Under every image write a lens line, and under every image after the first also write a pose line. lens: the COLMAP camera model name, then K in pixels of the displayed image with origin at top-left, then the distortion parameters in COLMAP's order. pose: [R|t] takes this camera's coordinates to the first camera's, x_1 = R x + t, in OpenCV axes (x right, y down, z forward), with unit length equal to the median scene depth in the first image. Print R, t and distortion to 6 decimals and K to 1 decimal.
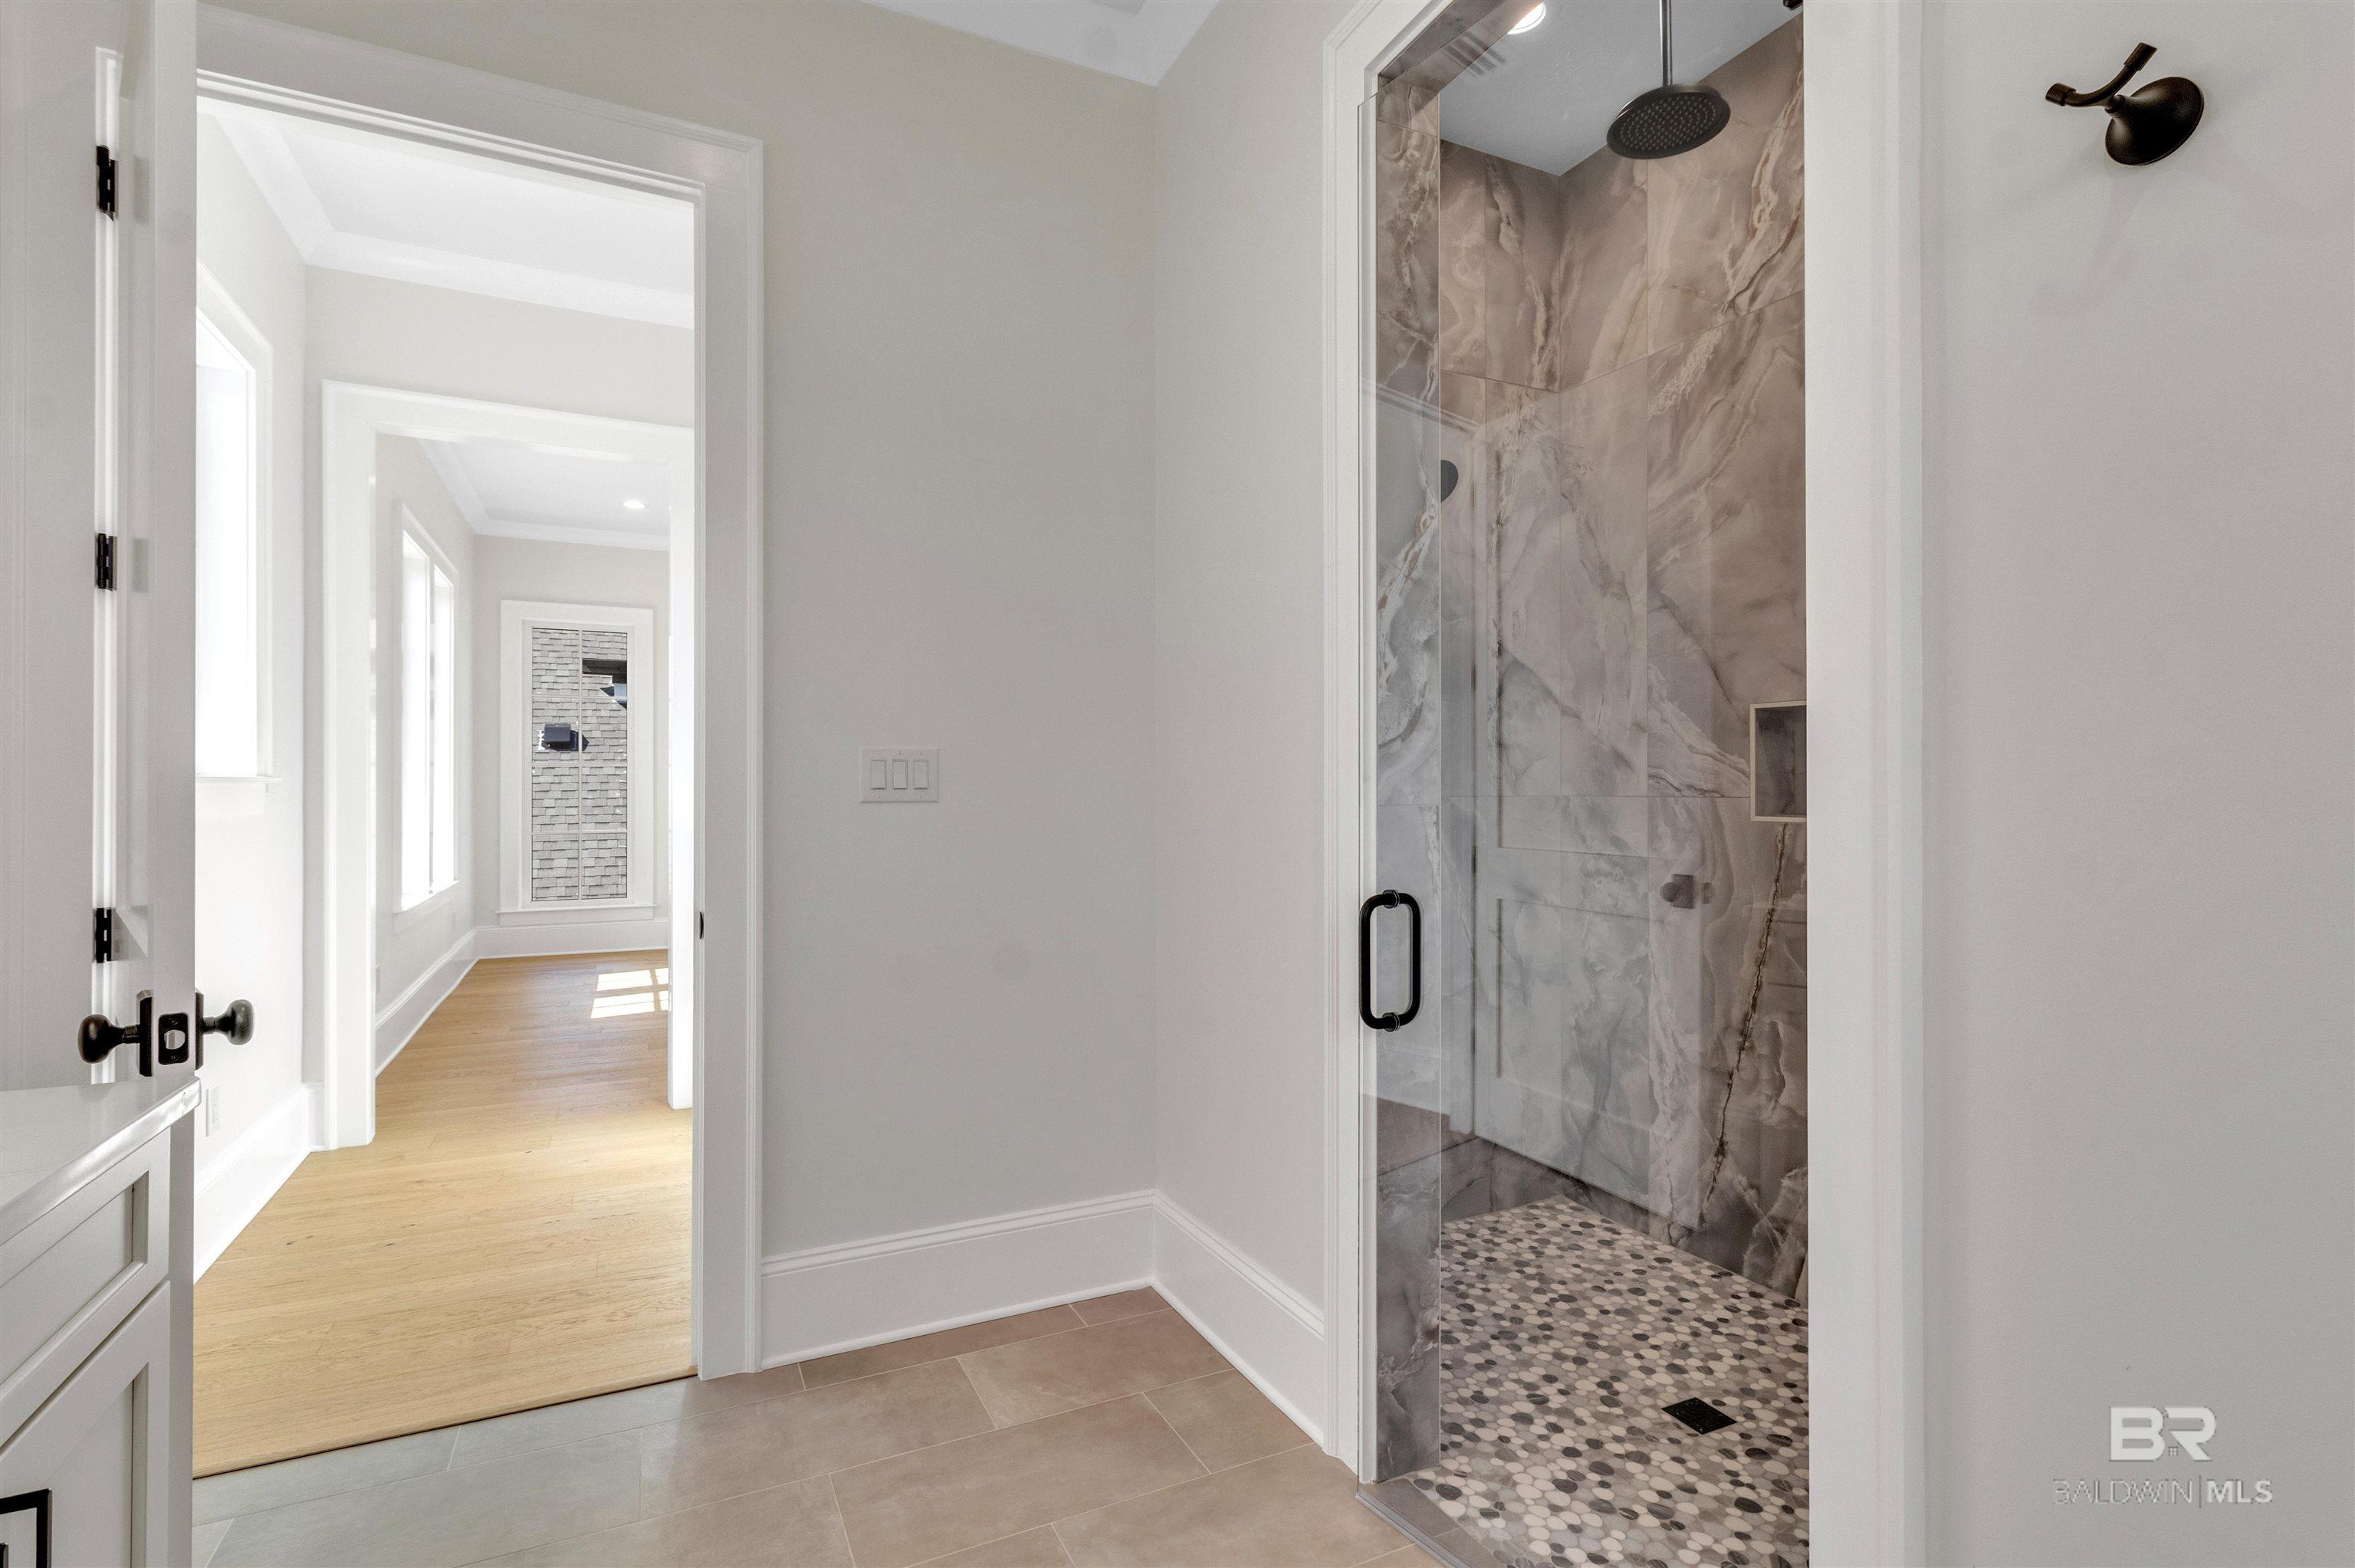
lens RADIAL K [[1140.7, 0, 1180.0], [0, 1140.7, 785.6], [0, 0, 1]] dist [0.008707, -0.000060]
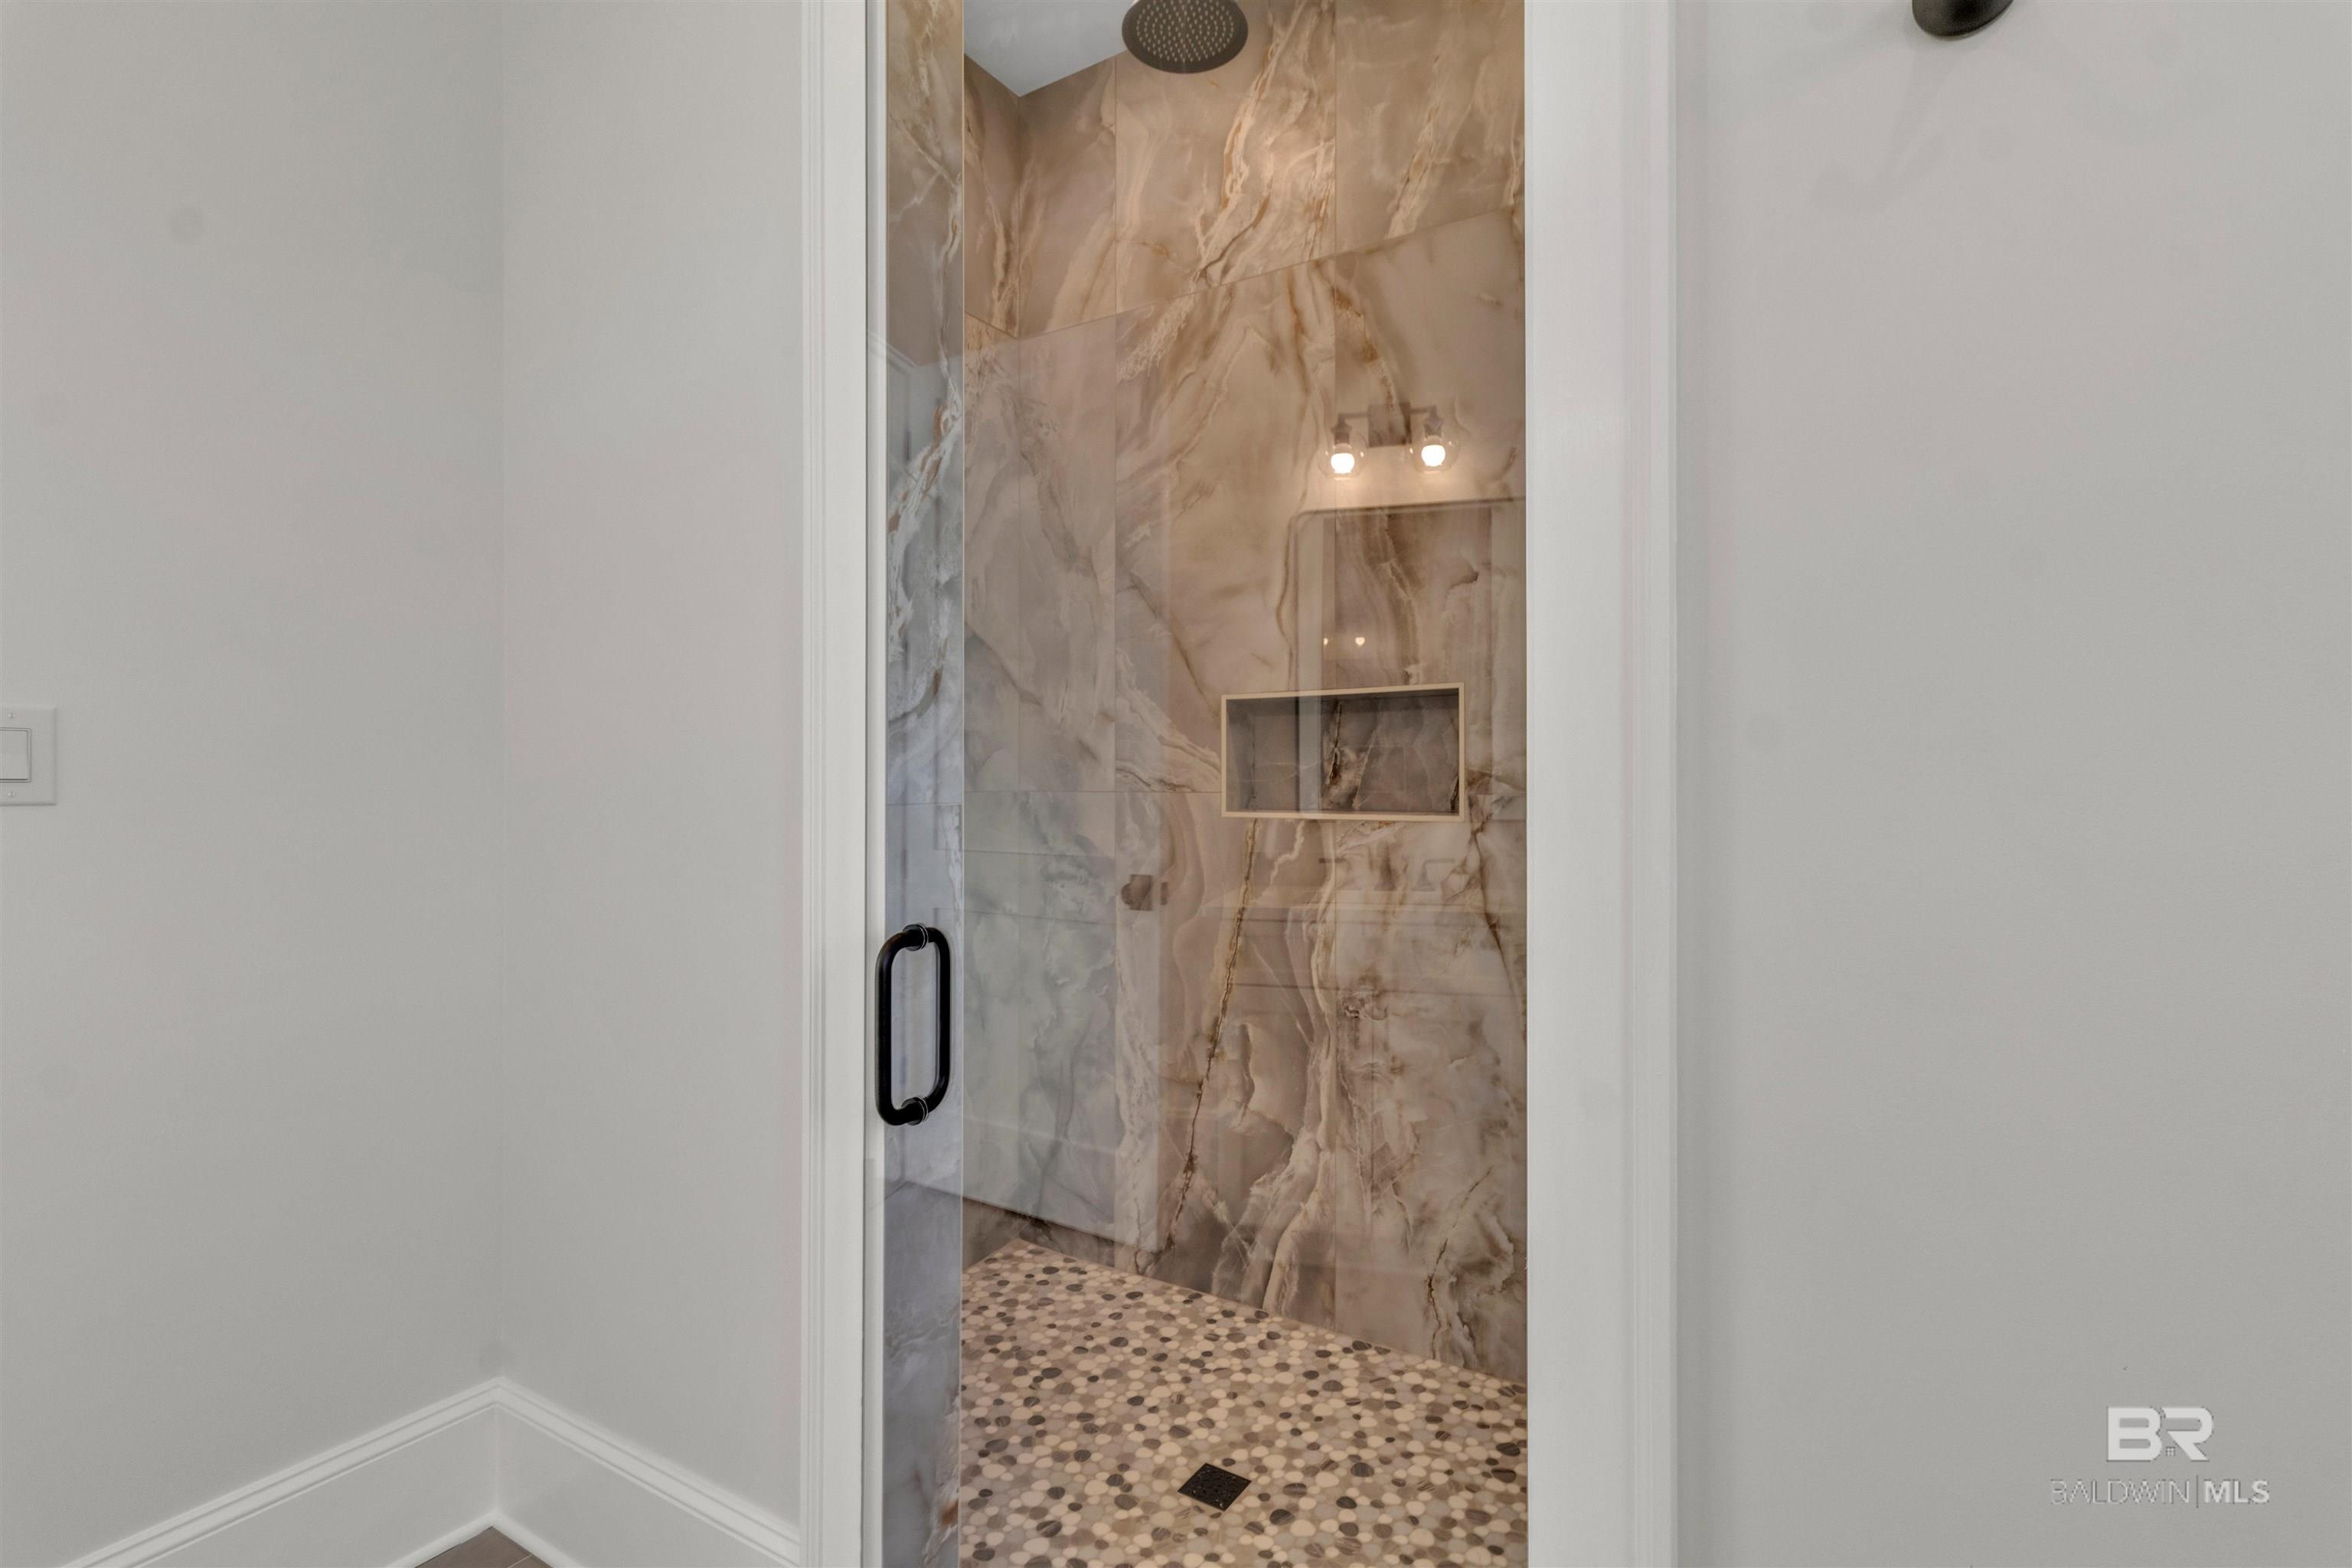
lens RADIAL K [[1139.4, 0, 1168.2], [0, 1139.4, 779.1], [0, 0, 1]] dist [0.008707, -0.000060]
pose [[0.857142, 0.002670, 0.515074, -0.030582], [-0.001643, 0.999996, -0.002451, 0.001759], [-0.515078, 0.001255, 0.857142, 0.206983]]
